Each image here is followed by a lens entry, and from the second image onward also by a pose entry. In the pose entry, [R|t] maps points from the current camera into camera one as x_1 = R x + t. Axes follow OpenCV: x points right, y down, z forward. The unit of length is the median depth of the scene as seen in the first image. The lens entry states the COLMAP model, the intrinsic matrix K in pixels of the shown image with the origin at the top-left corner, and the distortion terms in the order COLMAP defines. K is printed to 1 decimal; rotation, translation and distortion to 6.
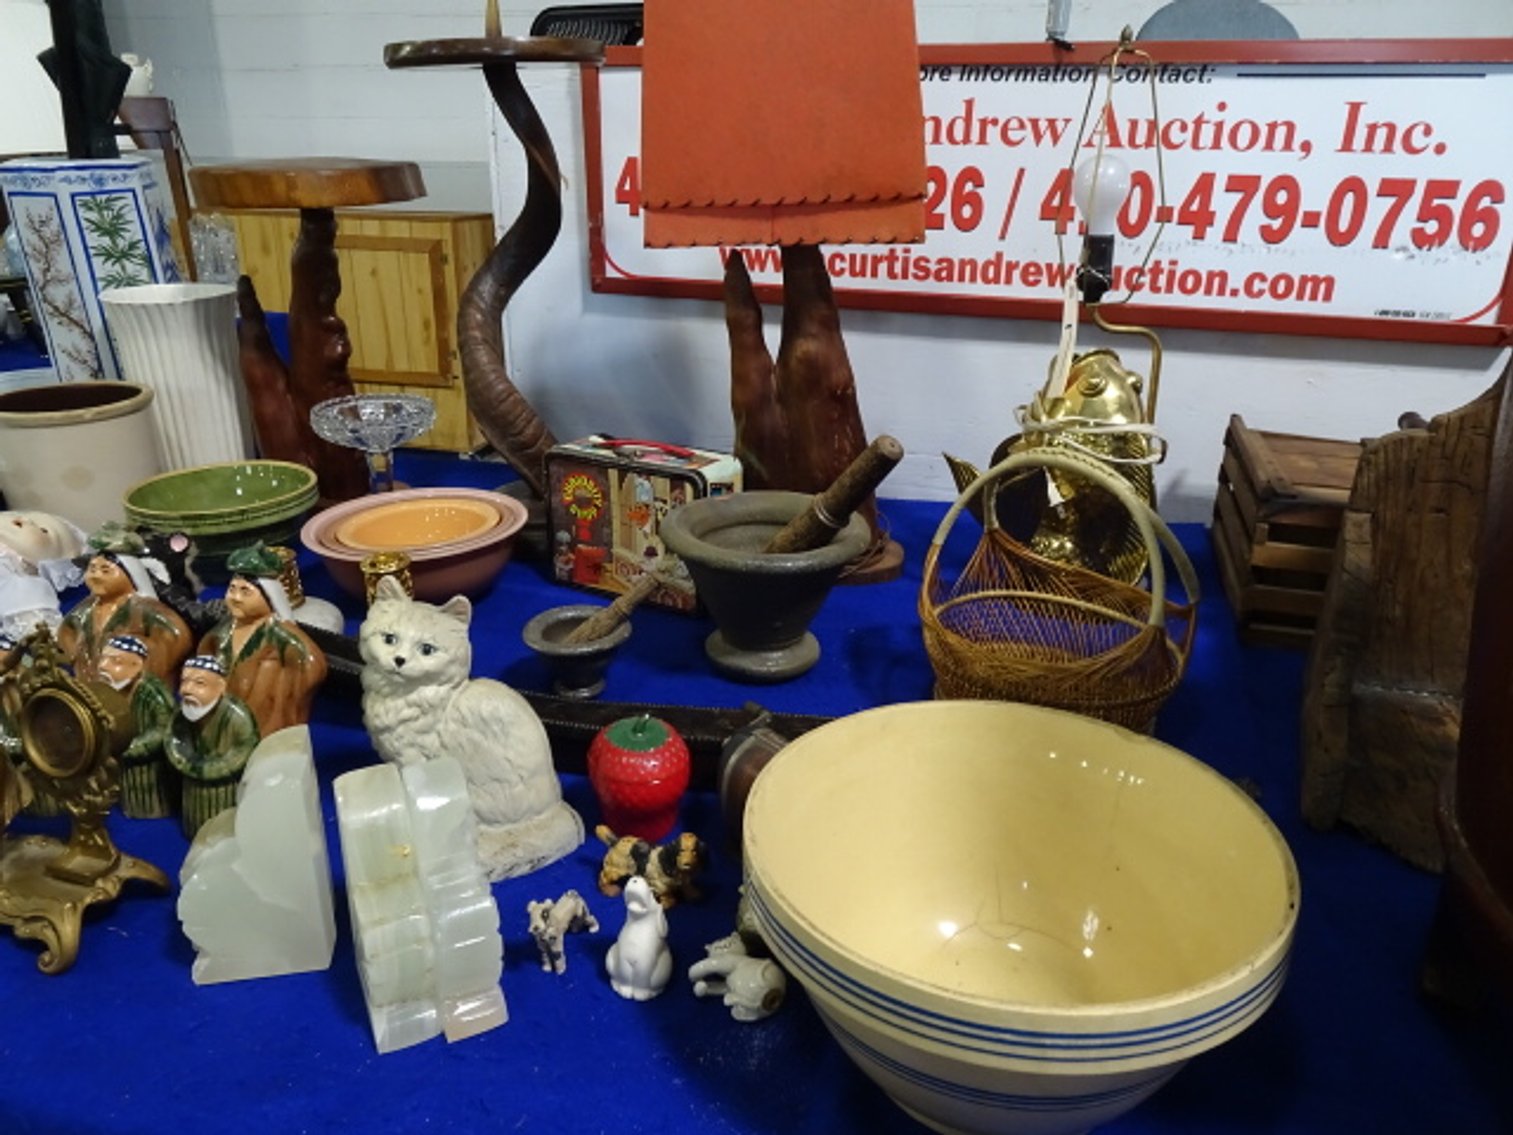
lens RADIAL K [[1081.8, 0, 756.8], [0, 1081.8, 569.3], [0, 0, 1]] dist [0.012490, -0.003538]
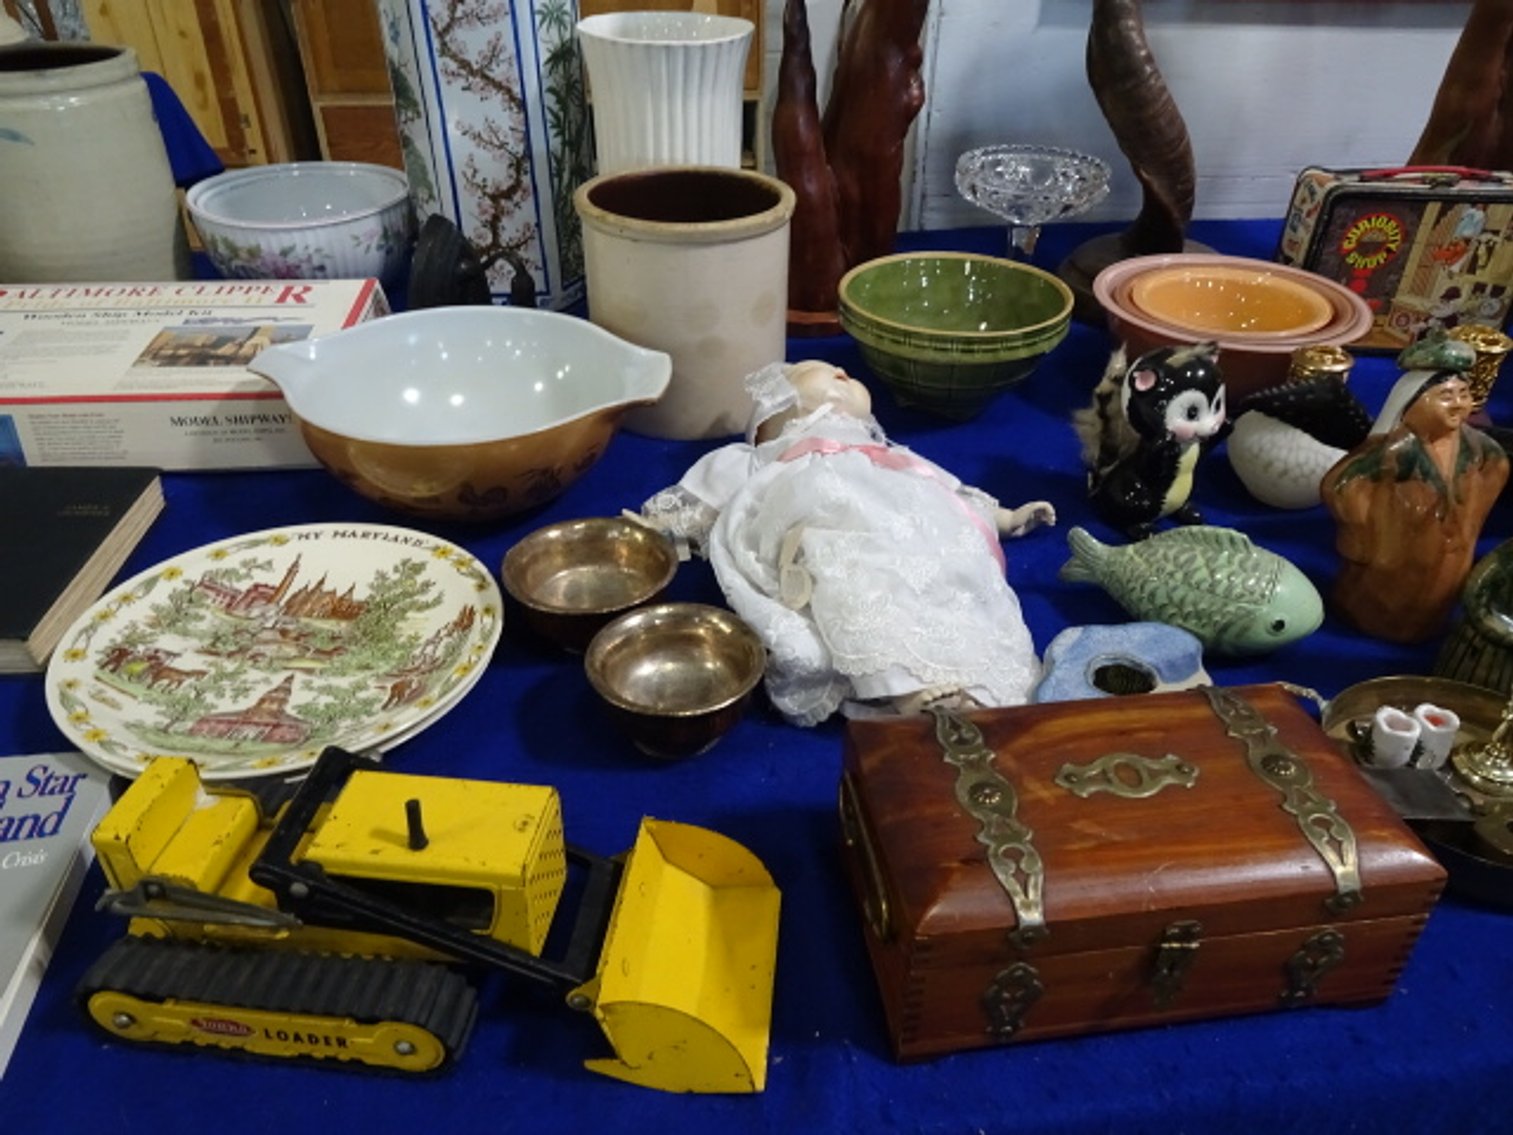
lens RADIAL K [[1081.8, 0, 750.1], [0, 1081.8, 566.8], [0, 0, 1]] dist [0.012490, -0.003538]
pose [[0.914539, -0.225164, 0.336034, -0.919470], [0.145850, 0.958423, 0.245263, -0.098161], [-0.377287, -0.175292, 0.909355, 0.329948]]
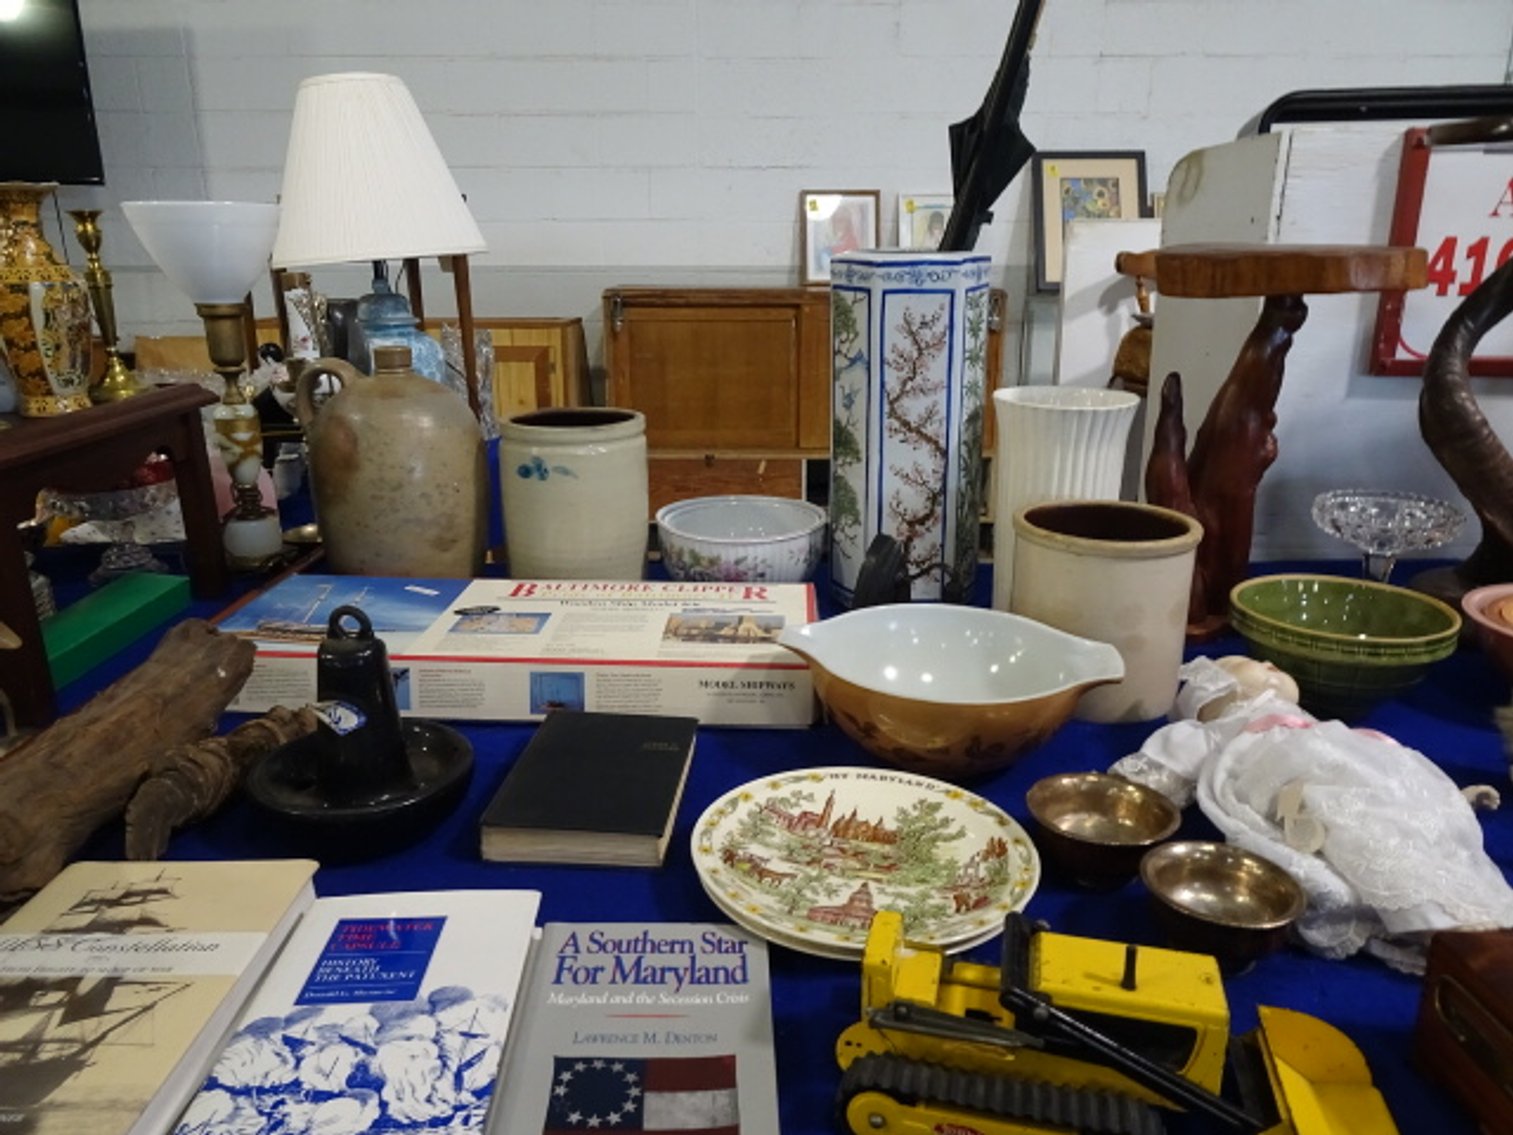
lens RADIAL K [[1081.8, 0, 752.9], [0, 1081.8, 565.3], [0, 0, 1]] dist [0.012490, -0.003538]
pose [[0.964574, -0.088691, 0.248458, -1.157514], [0.110644, 0.990965, -0.075806, -0.094613], [-0.239490, 0.100611, 0.965672, 0.268751]]
